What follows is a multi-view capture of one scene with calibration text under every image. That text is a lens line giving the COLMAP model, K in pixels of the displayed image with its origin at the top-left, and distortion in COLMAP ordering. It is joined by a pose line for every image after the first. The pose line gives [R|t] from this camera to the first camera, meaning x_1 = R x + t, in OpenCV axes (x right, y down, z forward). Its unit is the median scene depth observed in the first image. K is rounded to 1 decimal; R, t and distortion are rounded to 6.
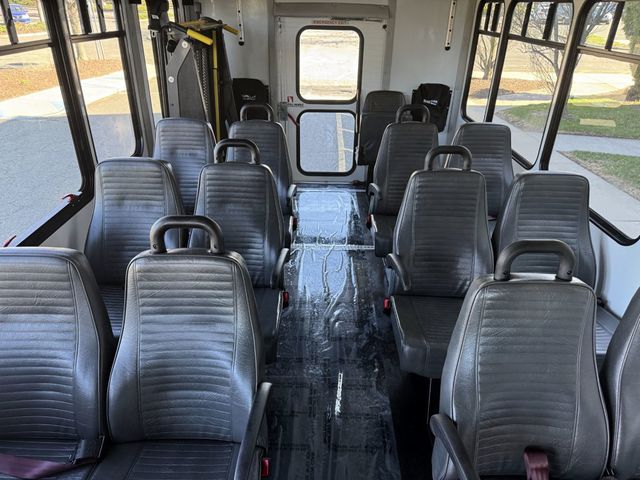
lens RADIAL K [[458.5, 0, 319.4], [0, 458.5, 249.1], [0, 0, 1]] dist [0.038391, -0.050498]
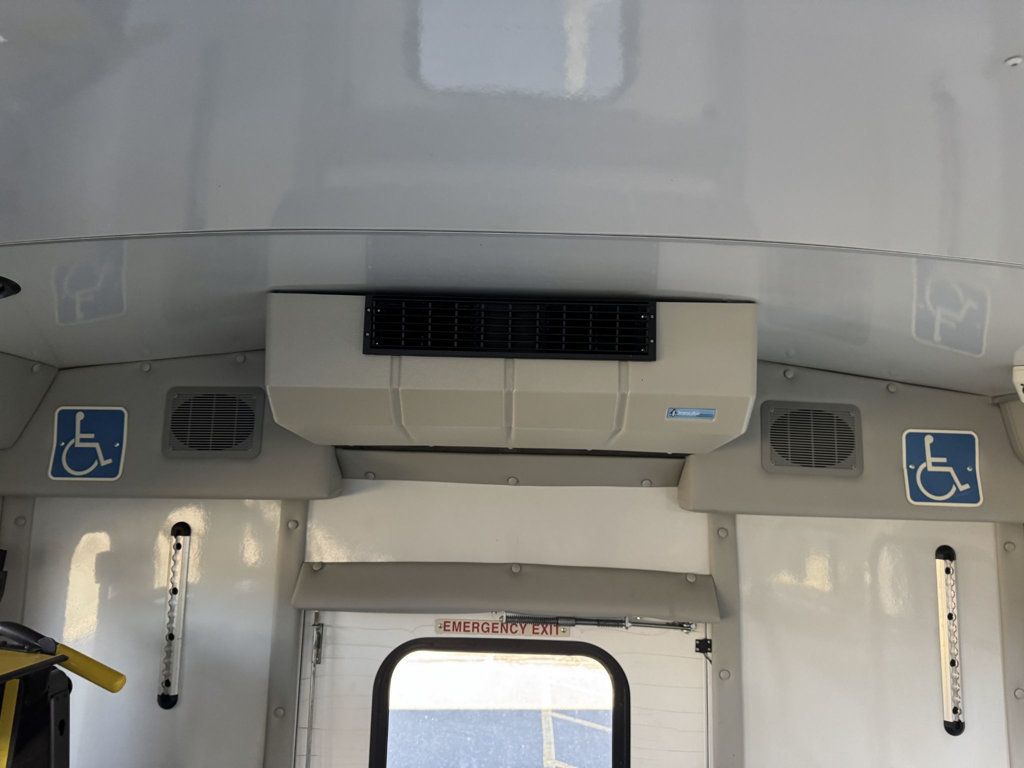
lens RADIAL K [[733.7, 0, 508.7], [0, 733.7, 379.0], [0, 0, 1]] dist [0.038391, -0.050498]
pose [[0.999908, 0.005139, -0.012573, 0.045807], [-0.011693, 0.796621, -0.604366, -0.493976], [0.006910, 0.604457, 0.796608, 0.804317]]
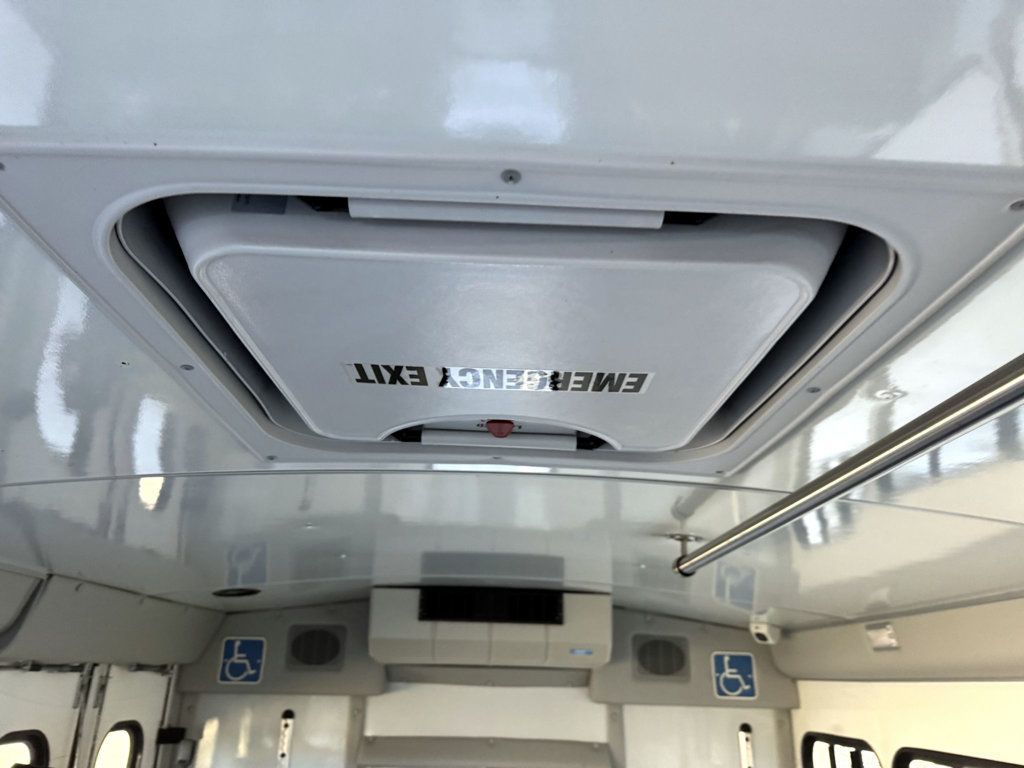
lens RADIAL K [[733.7, 0, 508.1], [0, 733.7, 382.5], [0, 0, 1]] dist [0.038391, -0.050498]
pose [[0.999671, 0.014957, 0.020827, 0.038411], [0.006253, 0.645508, -0.763728, -0.272863], [-0.024867, 0.763607, 0.645202, 0.342132]]
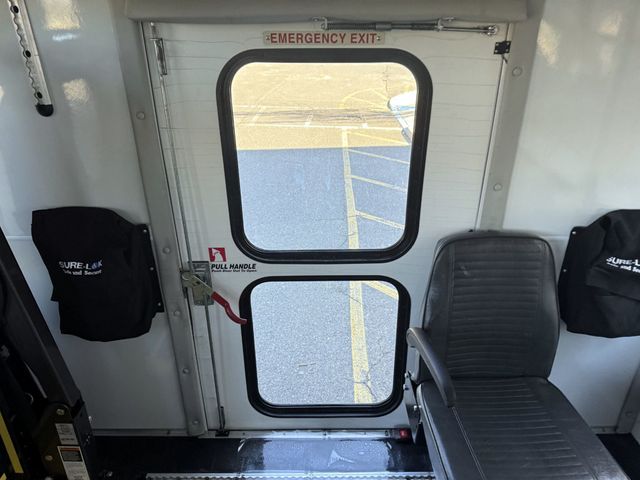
lens RADIAL K [[458.5, 0, 326.2], [0, 458.5, 242.0], [0, 0, 1]] dist [0.038391, -0.050498]
pose [[0.999775, -0.021082, -0.002220, 0.032663], [0.020982, 0.999044, -0.038354, -0.494250], [0.003027, 0.038299, 0.999262, 1.003776]]
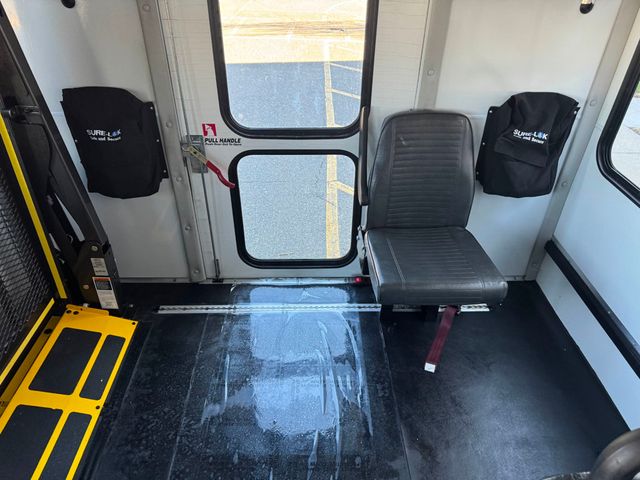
lens RADIAL K [[458.5, 0, 318.0], [0, 458.5, 241.9], [0, 0, 1]] dist [0.038391, -0.050498]
pose [[0.999750, -0.018930, 0.011935, 0.051572], [0.017319, 0.992248, 0.123060, -0.419647], [-0.014172, -0.122823, 0.992327, 0.848333]]
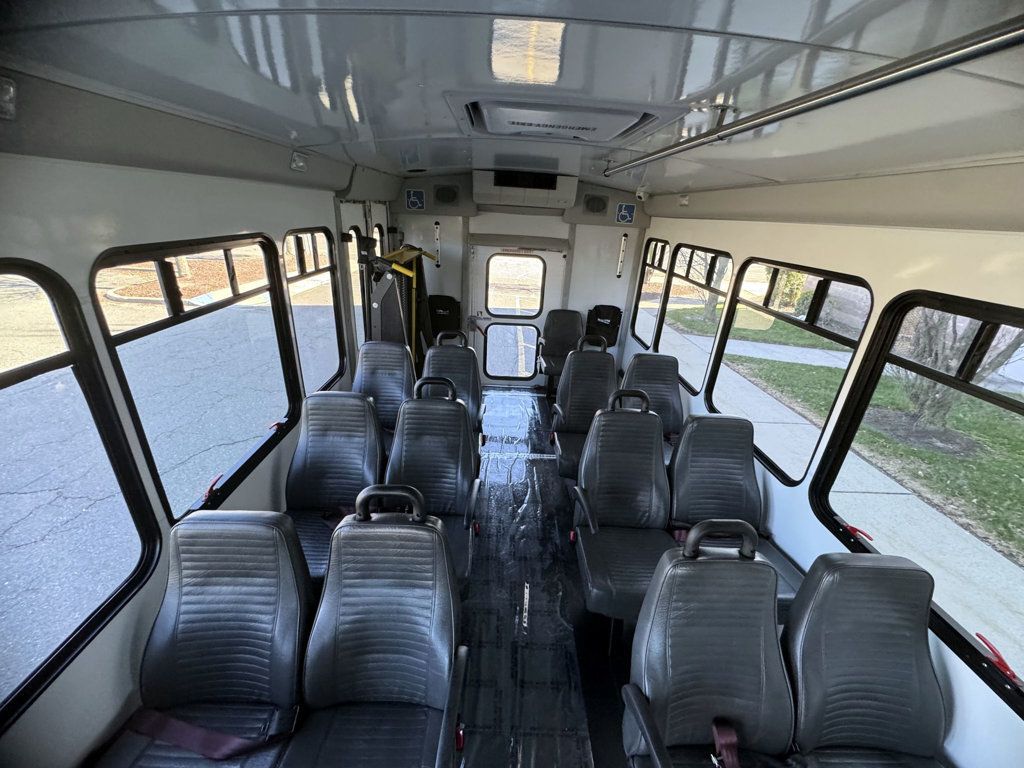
lens RADIAL K [[414.2, 0, 511.5], [0, 414.2, 385.5], [0, 0, 1]] dist [-0.002523, 0.001768]
pose [[0.999031, 0.025801, 0.035654, -0.027078], [-0.022670, 0.996073, -0.085585, -0.104907], [-0.037722, 0.084694, 0.995693, 0.015728]]
